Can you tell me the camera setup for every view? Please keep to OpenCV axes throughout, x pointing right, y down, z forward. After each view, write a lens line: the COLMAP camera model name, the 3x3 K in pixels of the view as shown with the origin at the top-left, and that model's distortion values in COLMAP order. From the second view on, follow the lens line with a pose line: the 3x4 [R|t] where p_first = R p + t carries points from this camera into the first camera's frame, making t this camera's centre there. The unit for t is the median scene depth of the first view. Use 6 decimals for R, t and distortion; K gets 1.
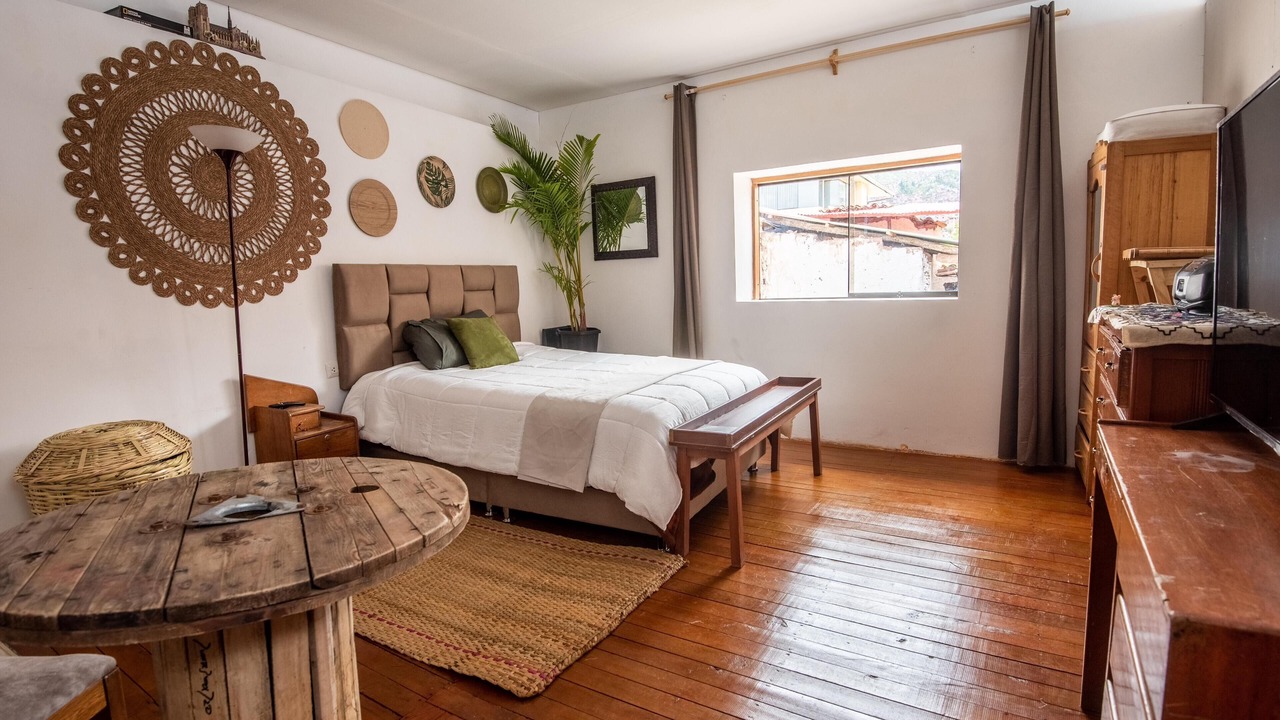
lens RADIAL K [[622.7, 0, 632.2], [0, 622.7, 360.1], [0, 0, 1]] dist [-0.030011, -0.010669]
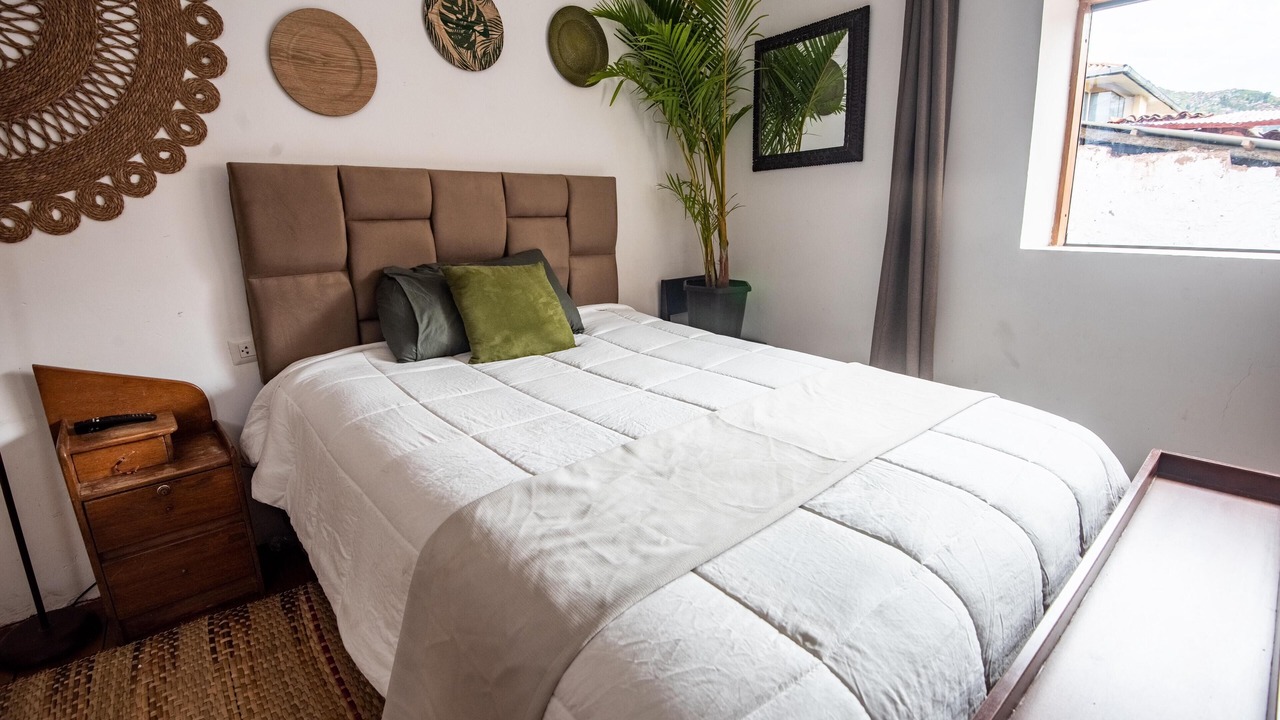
lens RADIAL K [[586.4, 0, 632.5], [0, 586.4, 360.9], [0, 0, 1]] dist [-0.028108, -0.005274]
pose [[0.945893, 0.093698, -0.310656, 0.039746], [-0.053867, 0.989459, 0.134418, -0.074557], [0.319976, -0.110411, 0.940970, 0.658681]]
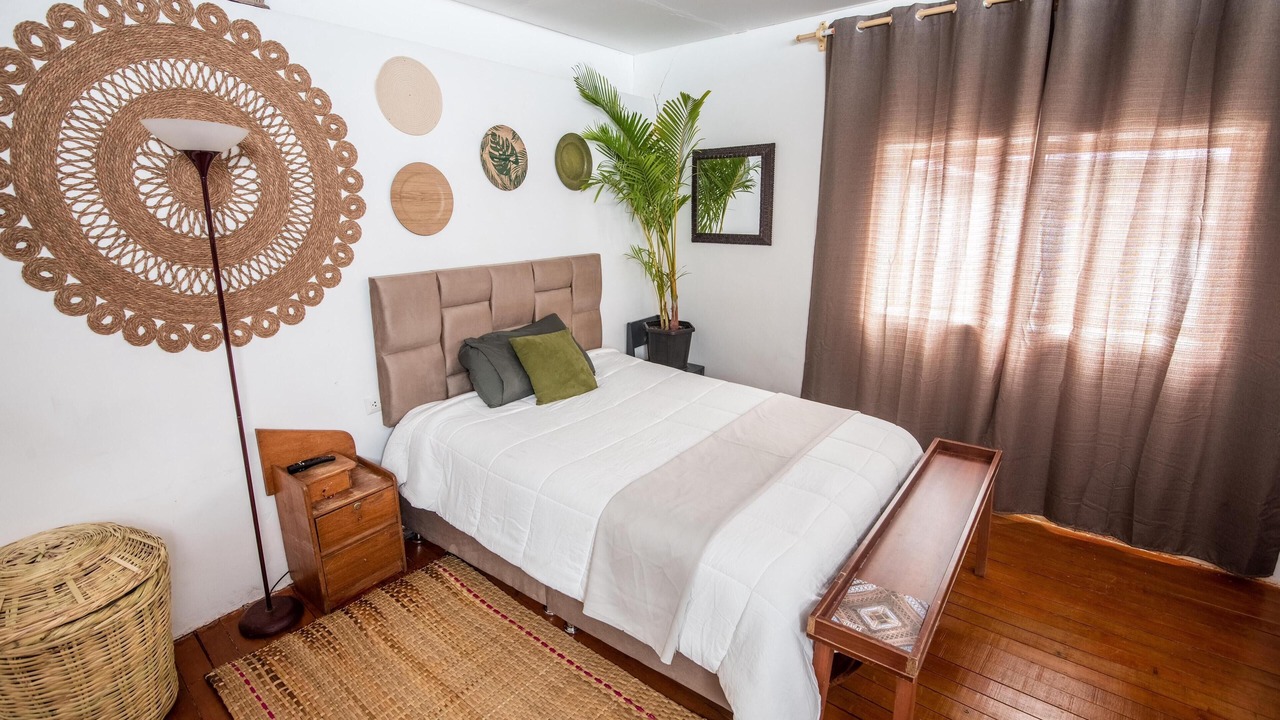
lens RADIAL K [[586.4, 0, 638.0], [0, 586.4, 357.3], [0, 0, 1]] dist [-0.028108, -0.005274]
pose [[0.990615, 0.060066, -0.122774, -0.044670], [-0.042876, 0.989483, 0.138150, -0.186355], [0.129781, -0.131589, 0.982772, 0.314398]]
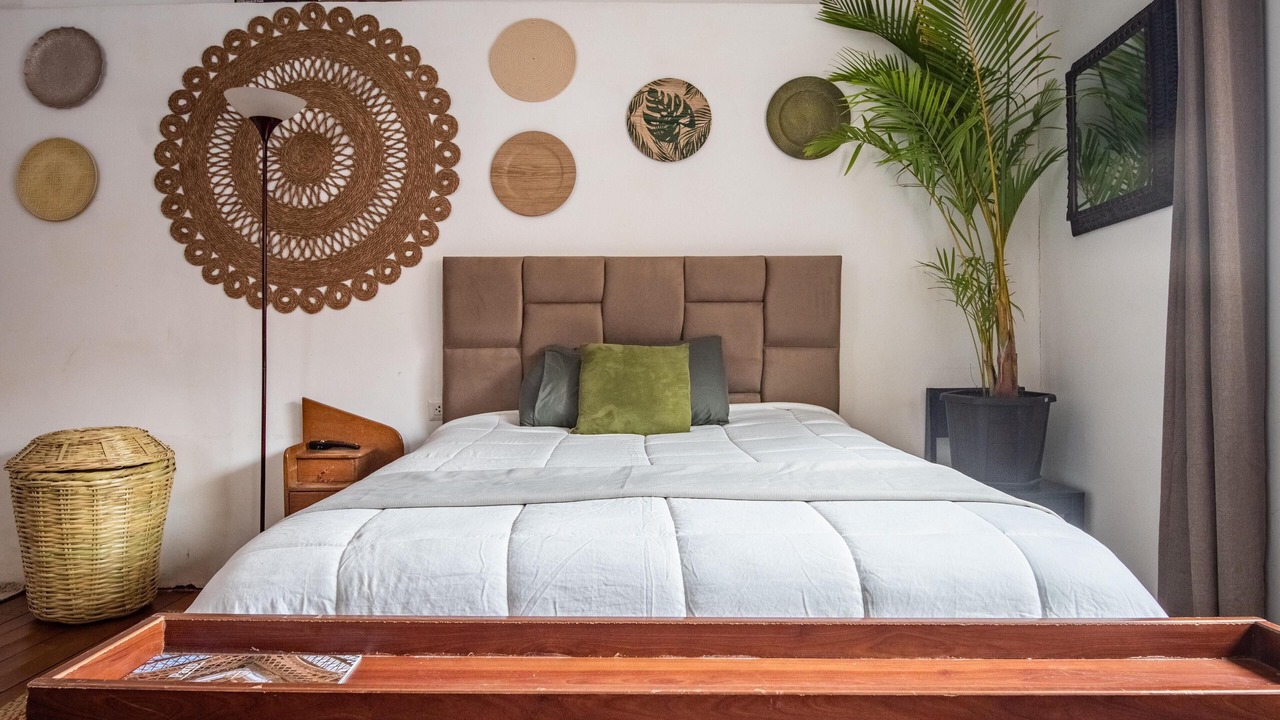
lens RADIAL K [[841.5, 0, 591.2], [0, 841.5, 329.4], [0, 0, 1]] dist [-0.038267, -0.011359]
pose [[0.483944, 0.003675, -0.875091, 0.457806], [-0.120167, 0.990797, -0.062294, -0.039347], [0.866809, 0.135304, 0.479932, 0.753330]]
